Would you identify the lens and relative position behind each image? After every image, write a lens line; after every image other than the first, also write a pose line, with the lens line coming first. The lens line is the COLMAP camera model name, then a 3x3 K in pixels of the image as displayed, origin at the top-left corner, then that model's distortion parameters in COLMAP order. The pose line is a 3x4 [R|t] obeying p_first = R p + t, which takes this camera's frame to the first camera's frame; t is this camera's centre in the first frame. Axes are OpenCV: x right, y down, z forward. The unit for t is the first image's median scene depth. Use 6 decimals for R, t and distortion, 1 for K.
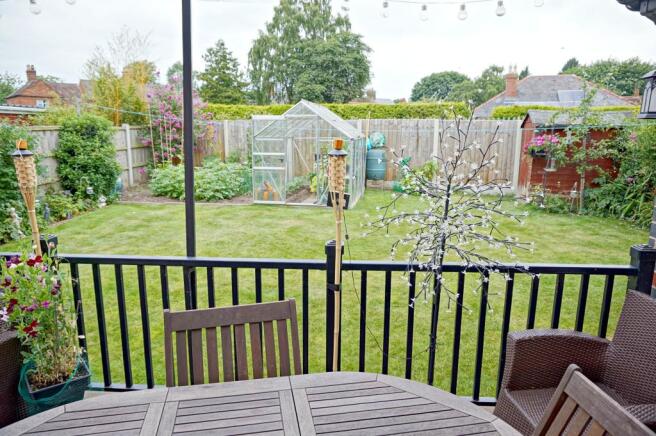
lens RADIAL K [[443.4, 0, 328.0], [0, 443.4, 218.0], [0, 0, 1]] dist [-0.058504, 0.051140]
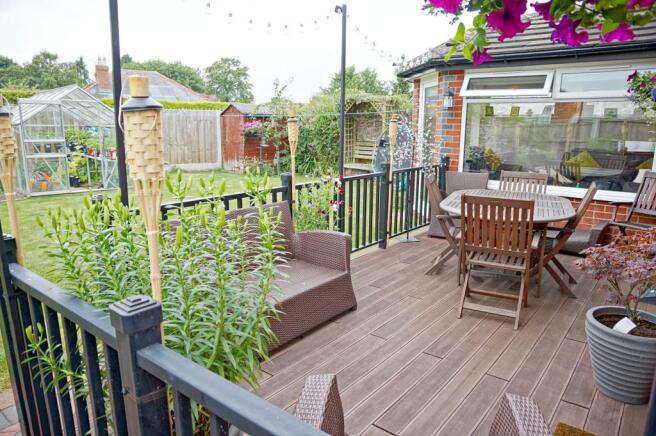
lens RADIAL K [[443.4, 0, 328.0], [0, 443.4, 218.0], [0, 0, 1]] dist [-0.058504, 0.051140]
pose [[0.583648, -0.164171, 0.795238, -0.100800], [0.151623, 0.984158, 0.091892, 0.003922], [-0.797725, 0.066944, 0.599294, -0.002812]]
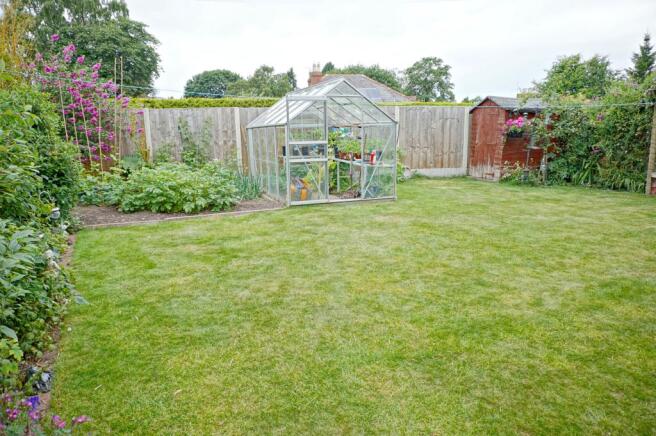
lens RADIAL K [[443.4, 0, 328.0], [0, 443.4, 218.0], [0, 0, 1]] dist [-0.058504, 0.051140]
pose [[0.856828, -0.119935, 0.501459, -0.097860], [0.120608, 0.992209, 0.031230, -0.005255], [-0.501298, 0.033721, 0.864618, 0.052432]]
